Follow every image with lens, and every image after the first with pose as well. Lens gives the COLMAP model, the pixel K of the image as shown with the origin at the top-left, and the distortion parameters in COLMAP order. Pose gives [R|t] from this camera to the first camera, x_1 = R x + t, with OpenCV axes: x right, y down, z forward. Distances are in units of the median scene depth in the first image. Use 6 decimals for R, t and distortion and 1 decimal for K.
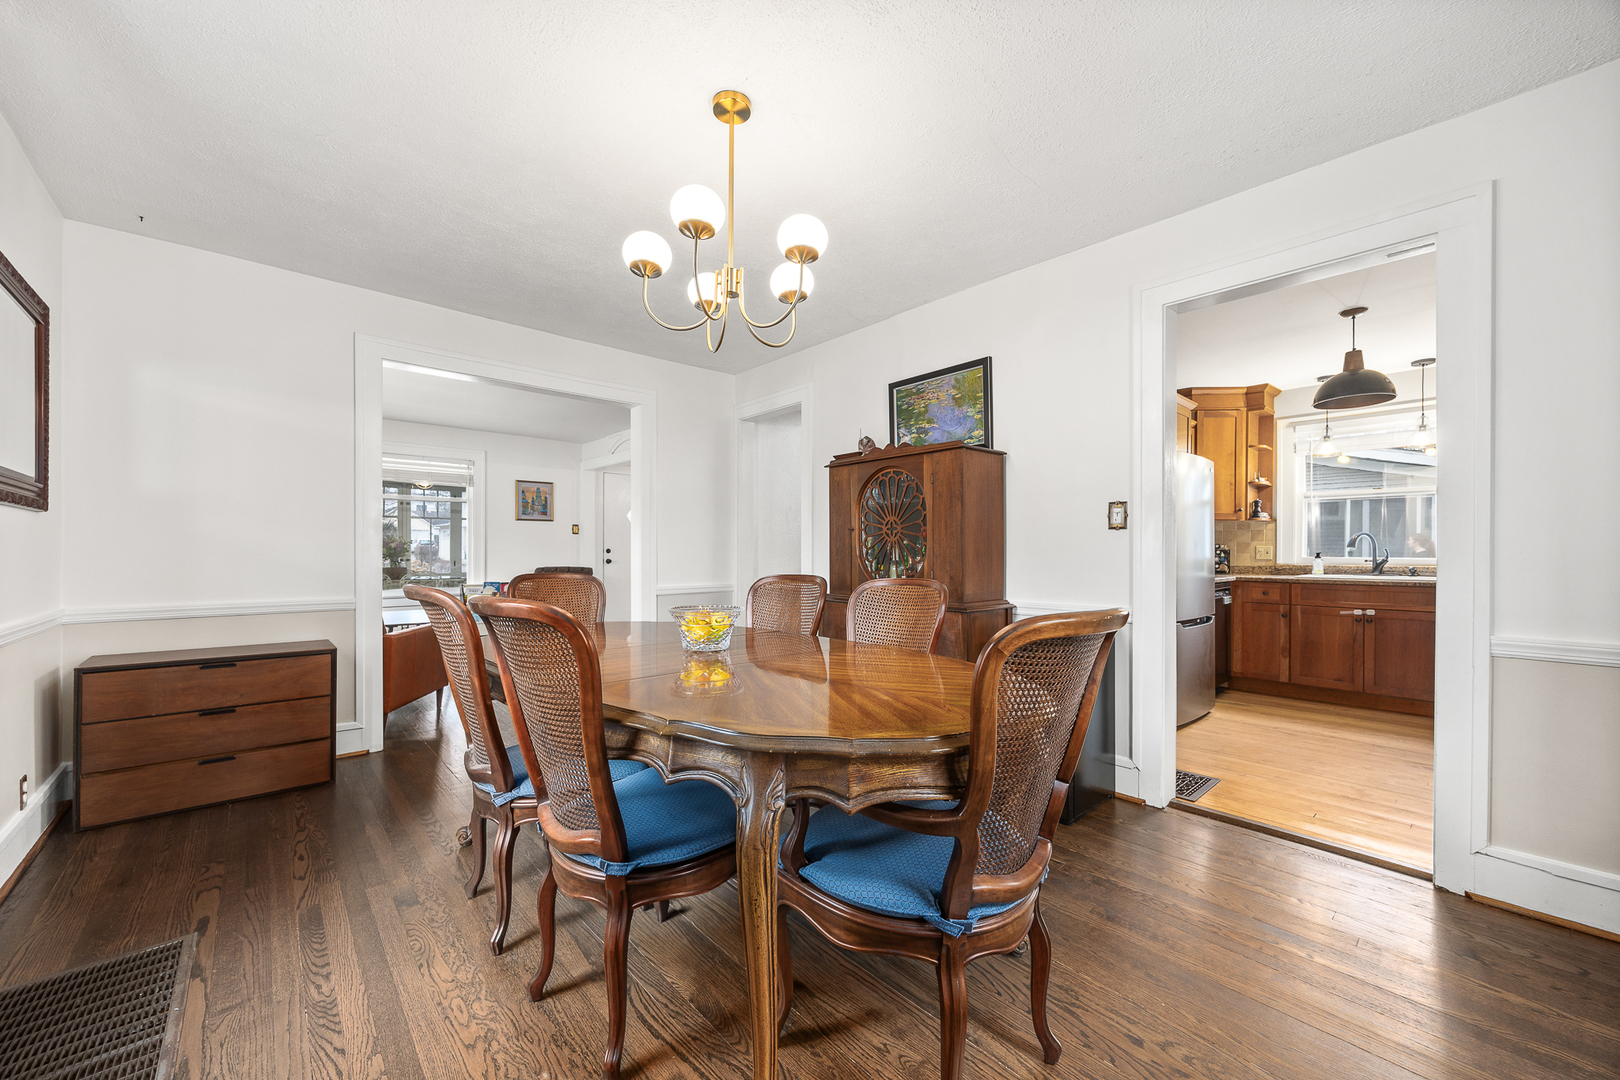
lens RADIAL K [[616.1, 0, 811.5], [0, 616.1, 553.2], [0, 0, 1]] dist [-0.002203, -0.000107]
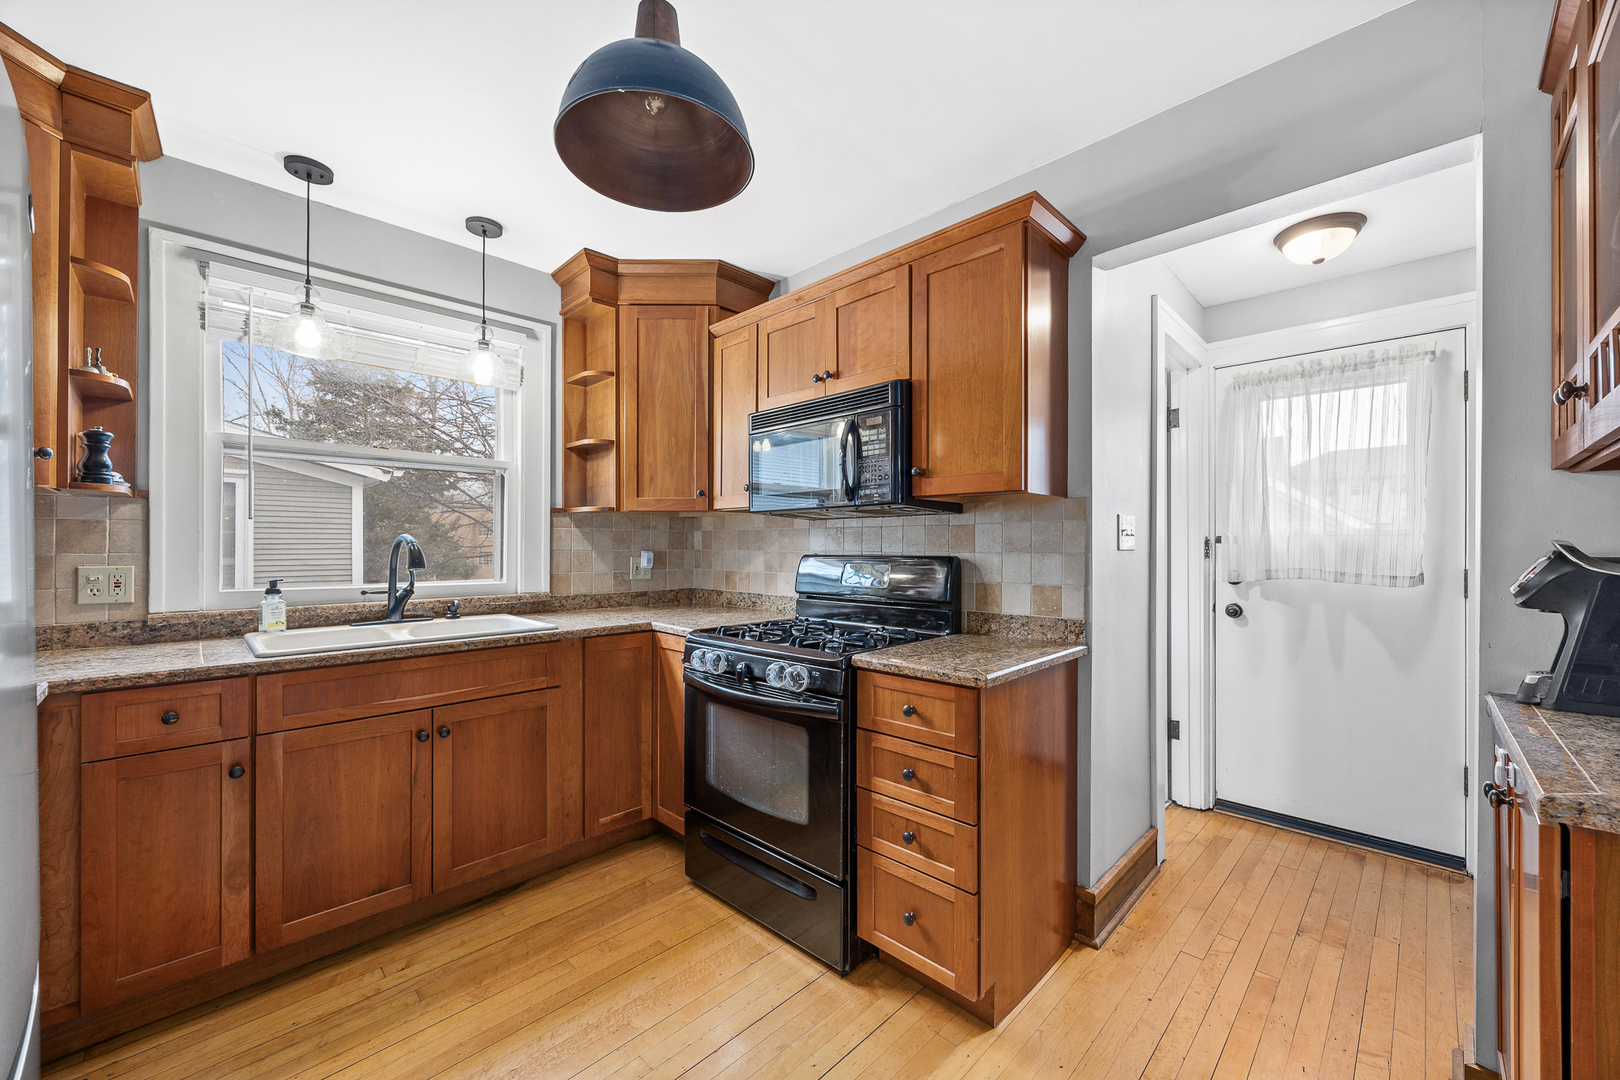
lens RADIAL K [[626.0, 0, 820.5], [0, 626.0, 543.5], [0, 0, 1]] dist [-0.001606, -0.000026]
pose [[-0.069749, 0.000115, 0.997565, 0.358755], [0.003042, 0.999995, 0.000098, -0.024120], [-0.997560, 0.003042, -0.069749, 0.633763]]
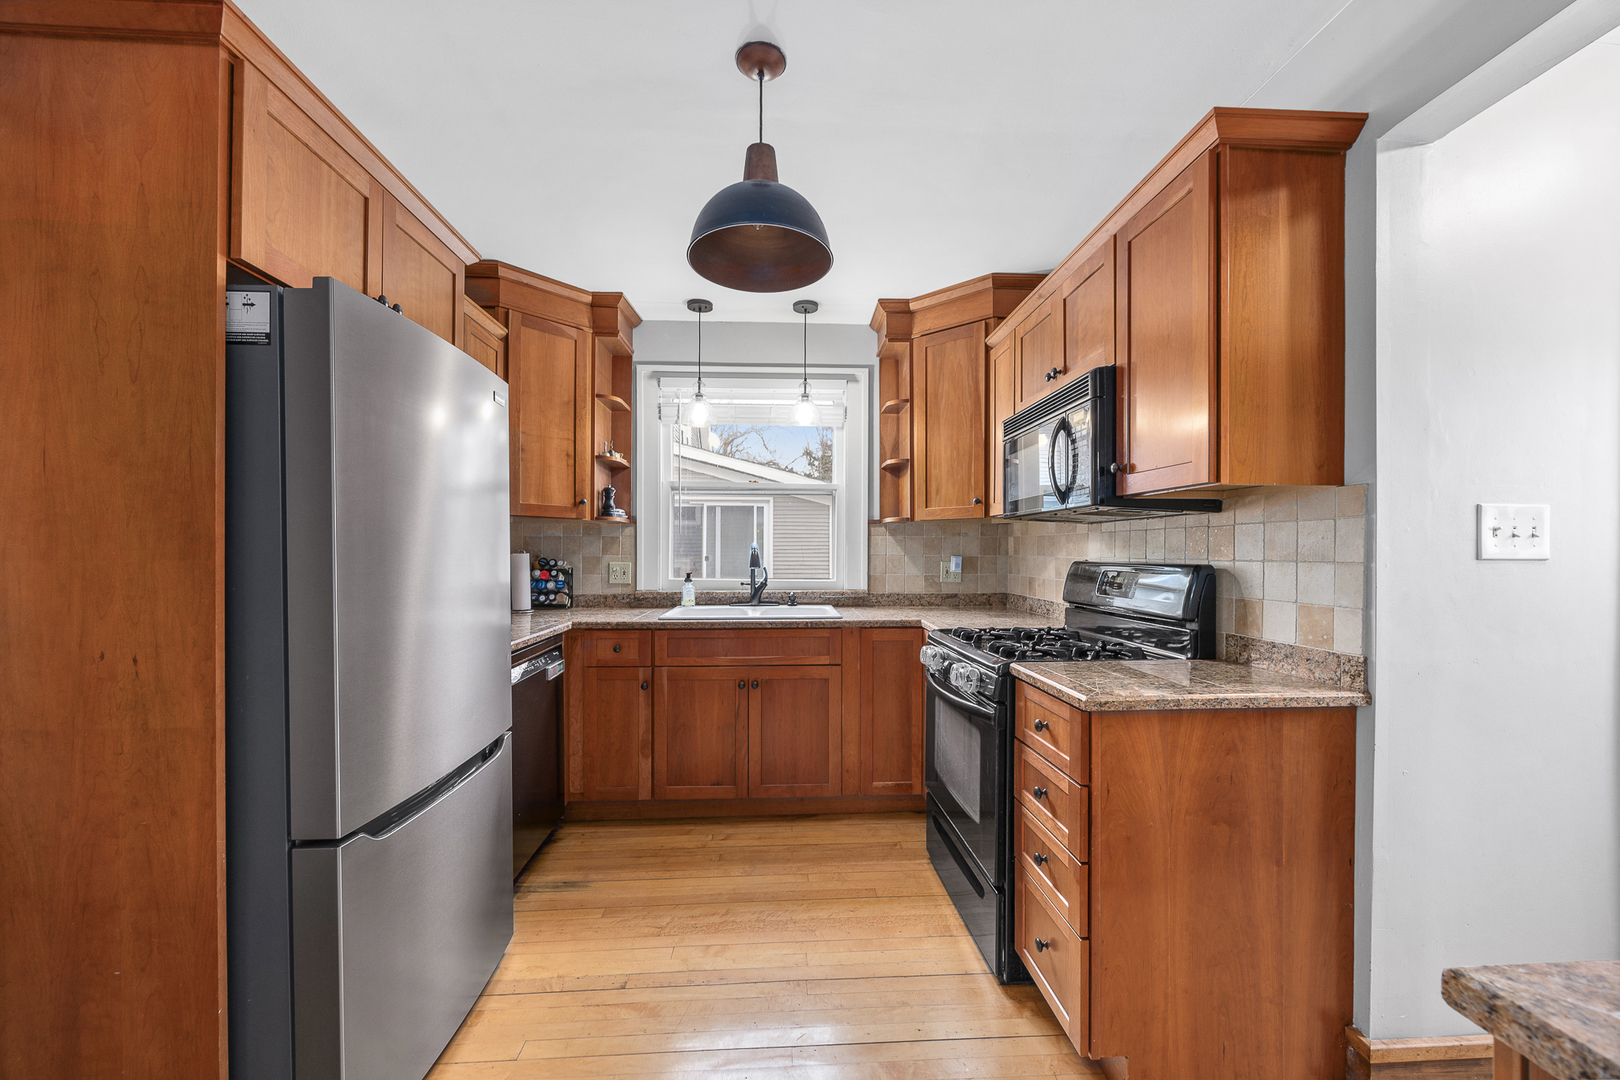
lens RADIAL K [[630.3, 0, 811.3], [0, 630.3, 550.6], [0, 0, 1]] dist [-0.000660, 0.000179]
pose [[0.625524, -0.002459, 0.780201, 0.366985], [0.003663, 0.999993, 0.000215, -0.023861], [-0.780196, 0.002724, 0.625529, 0.459528]]
